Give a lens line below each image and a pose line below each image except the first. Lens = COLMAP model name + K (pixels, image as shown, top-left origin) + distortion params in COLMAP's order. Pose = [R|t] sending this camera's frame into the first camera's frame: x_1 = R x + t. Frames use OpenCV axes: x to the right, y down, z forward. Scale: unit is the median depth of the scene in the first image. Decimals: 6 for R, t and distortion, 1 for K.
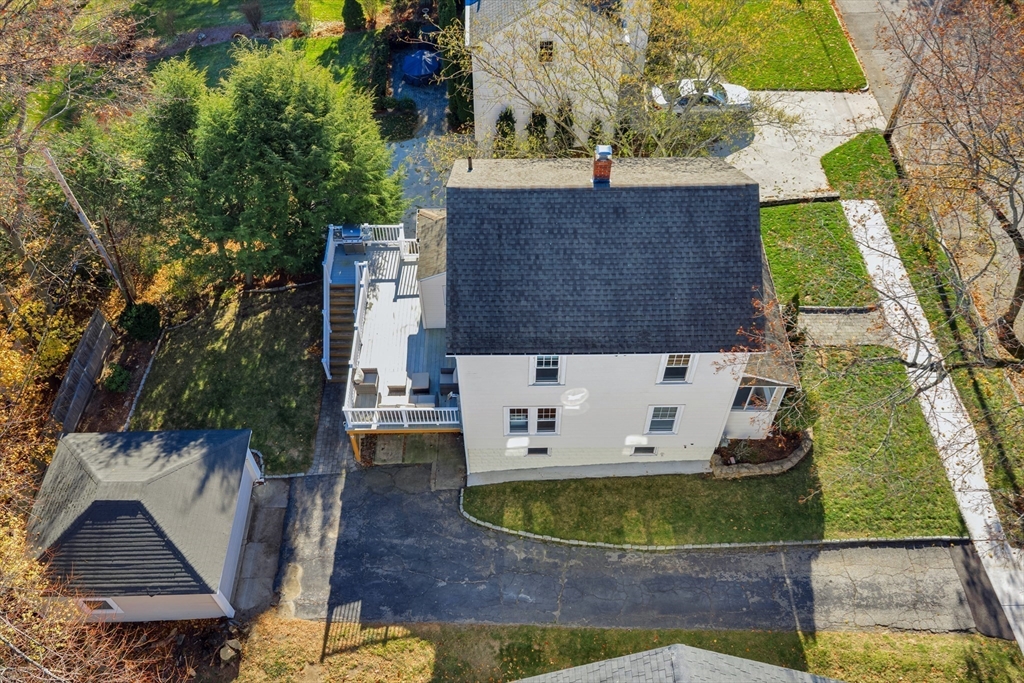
lens RADIAL K [[864.0, 0, 512.0], [0, 864.0, 341.5], [0, 0, 1]] dist [-0.003954, -0.005913]
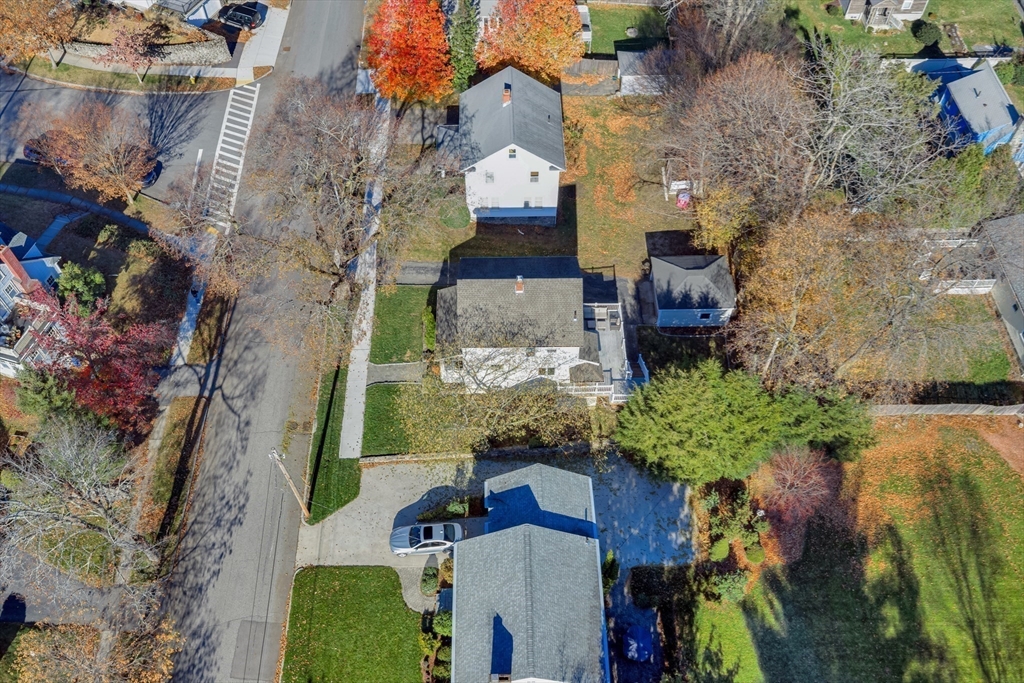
lens RADIAL K [[864.0, 0, 512.0], [0, 864.0, 341.5], [0, 0, 1]] dist [-0.003954, -0.005913]
pose [[-0.999935, 0.010220, 0.005061, 0.082611], [0.002333, -0.251058, 0.967969, -1.911498], [0.011163, 0.967918, 0.251017, 0.403126]]
